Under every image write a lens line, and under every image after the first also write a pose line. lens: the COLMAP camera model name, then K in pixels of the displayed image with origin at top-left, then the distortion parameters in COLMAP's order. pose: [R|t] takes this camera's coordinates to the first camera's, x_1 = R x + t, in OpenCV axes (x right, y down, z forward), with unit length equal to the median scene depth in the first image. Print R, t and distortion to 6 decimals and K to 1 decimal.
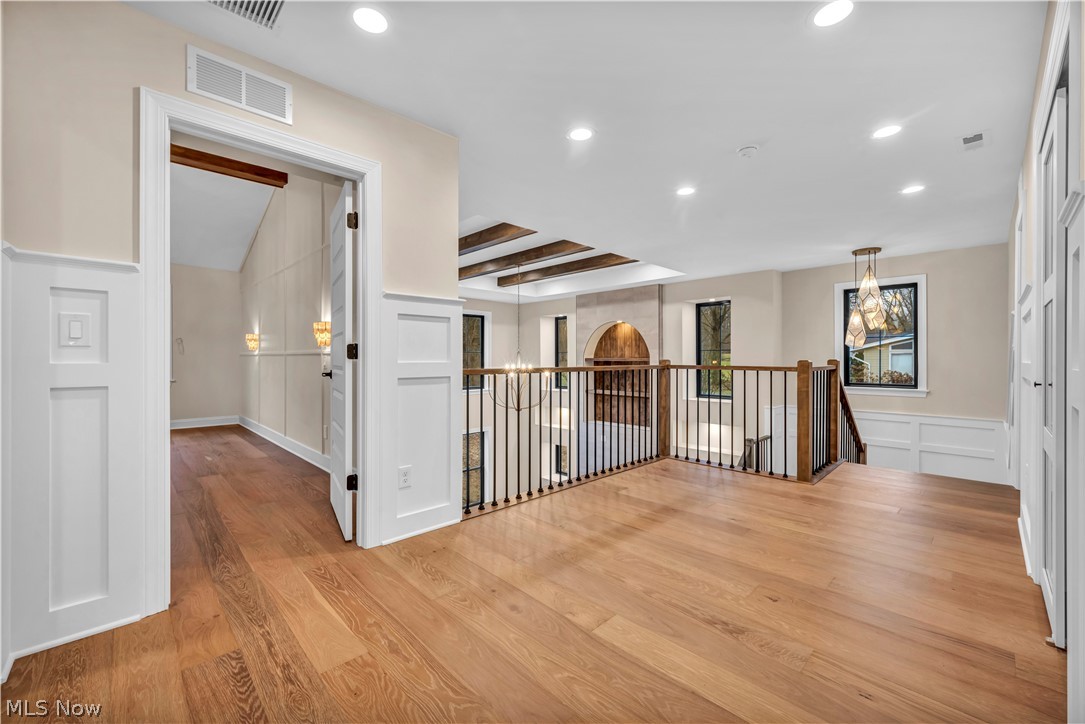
lens RADIAL K [[456.8, 0, 548.0], [0, 456.8, 357.4], [0, 0, 1]] dist [-0.002527, 0.000190]
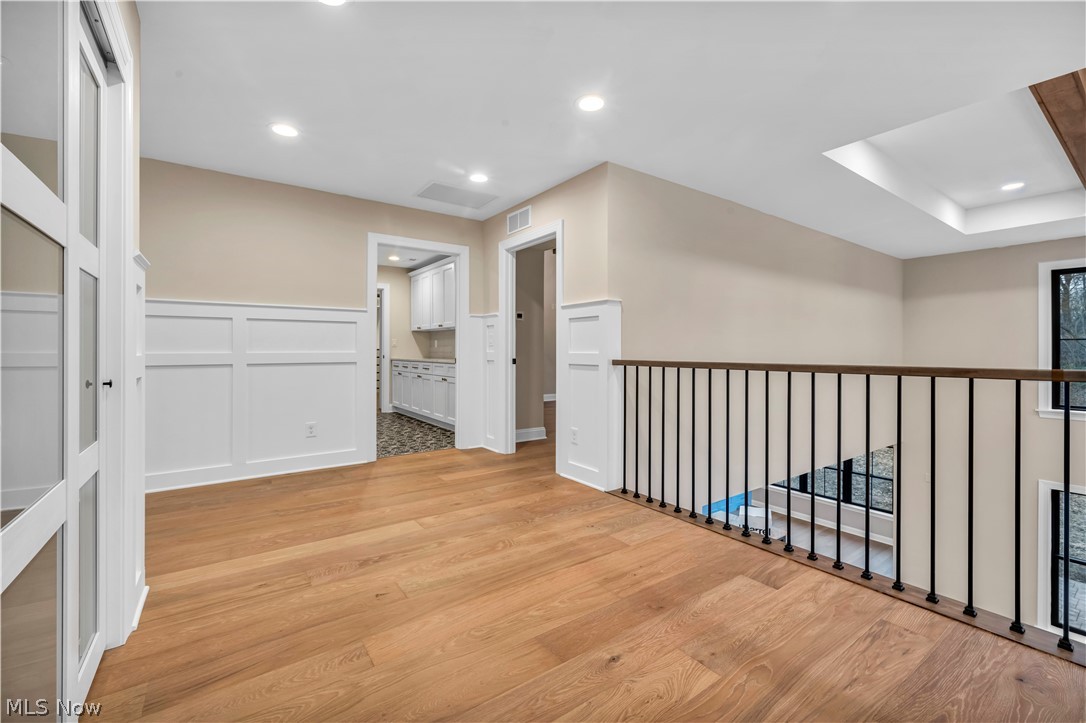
lens RADIAL K [[457.2, 0, 546.8], [0, 457.2, 351.1], [0, 0, 1]] dist [-0.002527, 0.000190]
pose [[-0.177235, 0.001452, -0.984168, 1.223310], [0.000492, 0.999999, 0.001386, 0.003317], [0.984168, -0.000238, -0.177235, 1.338339]]
